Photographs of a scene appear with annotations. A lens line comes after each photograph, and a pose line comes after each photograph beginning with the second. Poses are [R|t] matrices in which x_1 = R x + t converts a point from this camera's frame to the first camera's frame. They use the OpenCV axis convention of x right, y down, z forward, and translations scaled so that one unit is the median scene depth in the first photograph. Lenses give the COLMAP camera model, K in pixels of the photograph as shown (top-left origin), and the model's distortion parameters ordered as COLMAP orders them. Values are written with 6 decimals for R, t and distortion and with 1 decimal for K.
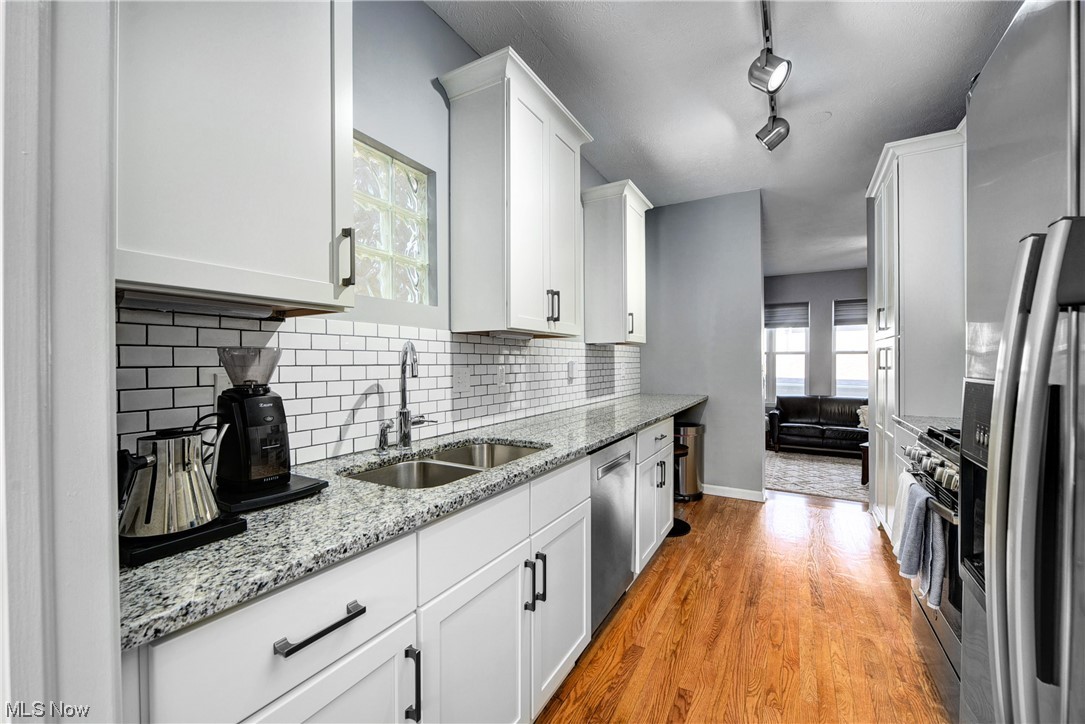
lens RADIAL K [[431.0, 0, 545.6], [0, 431.0, 363.6], [0, 0, 1]] dist [-0.010145, -0.000946]
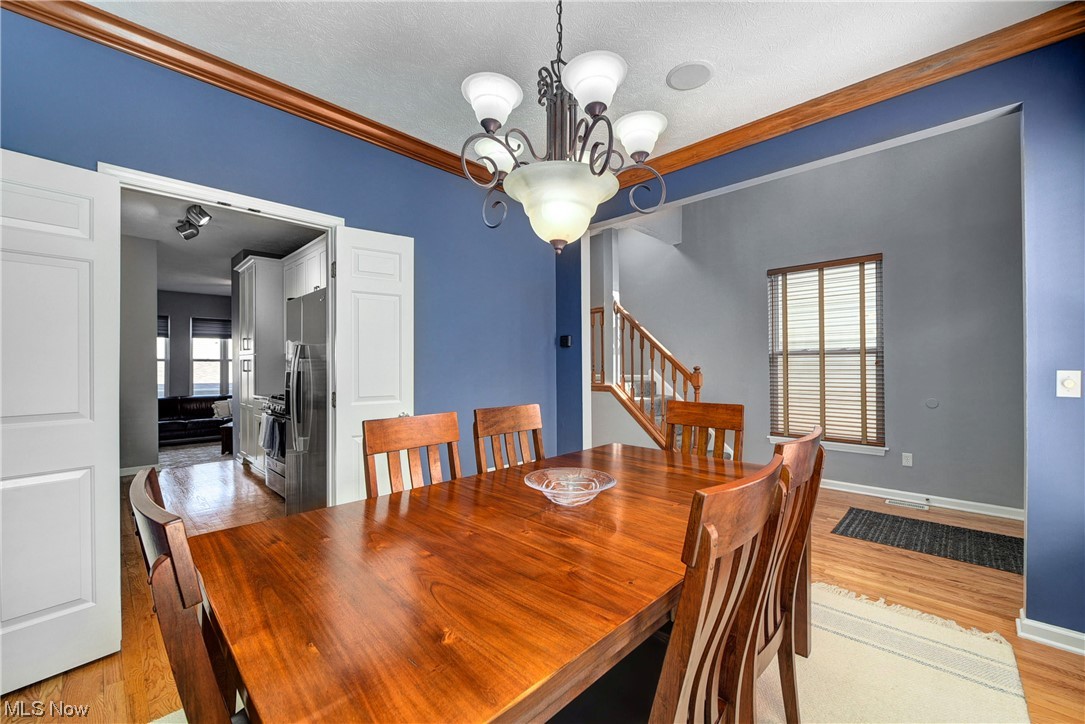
lens RADIAL K [[431.0, 0, 544.8], [0, 431.0, 363.7], [0, 0, 1]] dist [-0.010145, -0.000946]
pose [[0.239920, 0.004316, 0.970783, -0.526684], [0.008290, 0.999945, -0.006494, 0.001826], [-0.970757, 0.009606, 0.239871, -0.522630]]
